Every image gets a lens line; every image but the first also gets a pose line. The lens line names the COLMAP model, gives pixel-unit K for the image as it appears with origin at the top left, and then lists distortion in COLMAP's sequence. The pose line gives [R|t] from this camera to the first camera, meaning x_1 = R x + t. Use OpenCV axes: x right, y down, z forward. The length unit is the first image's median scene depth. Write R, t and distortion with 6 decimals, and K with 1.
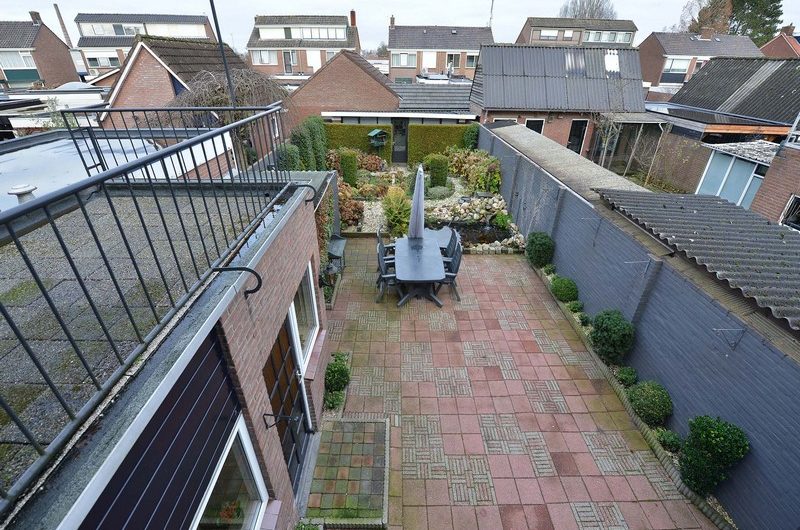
lens RADIAL K [[333.7, 0, 396.7], [0, 333.7, 261.0], [0, 0, 1]] dist [-0.021430, -0.000049]
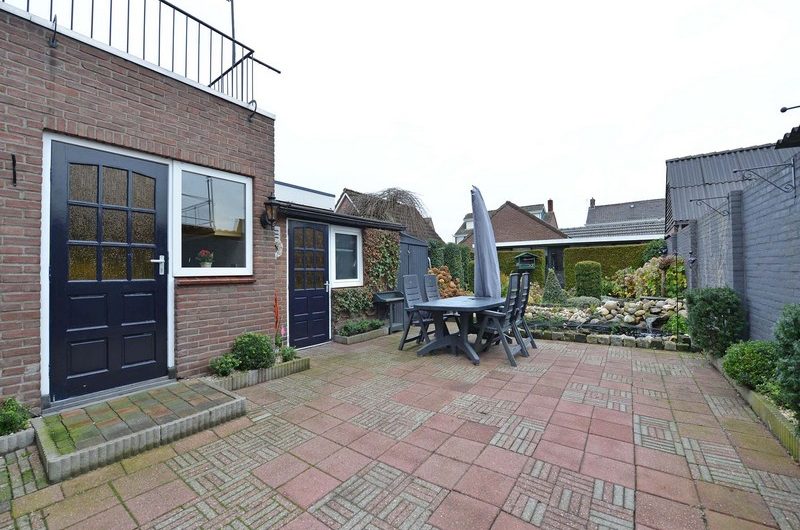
lens RADIAL K [[324.1, 0, 379.8], [0, 324.1, 273.2], [0, 0, 1]] dist [-0.018766, -0.000211]
pose [[0.786403, -0.015052, -0.617530, 0.465862], [-0.302068, 0.862649, -0.405699, 0.369458], [0.538818, 0.505579, 0.673843, 0.506014]]
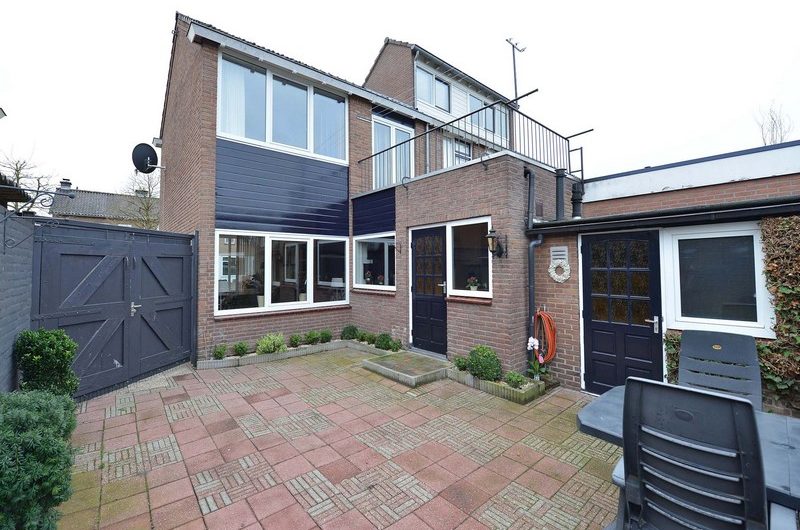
lens RADIAL K [[333.7, 0, 396.7], [0, 333.7, 261.0], [0, 0, 1]] dist [-0.021430, -0.000049]
pose [[-0.765570, -0.013381, -0.643214, 0.547819], [-0.329890, 0.866507, 0.374617, -0.151260], [0.552336, 0.498986, -0.667786, 1.220229]]
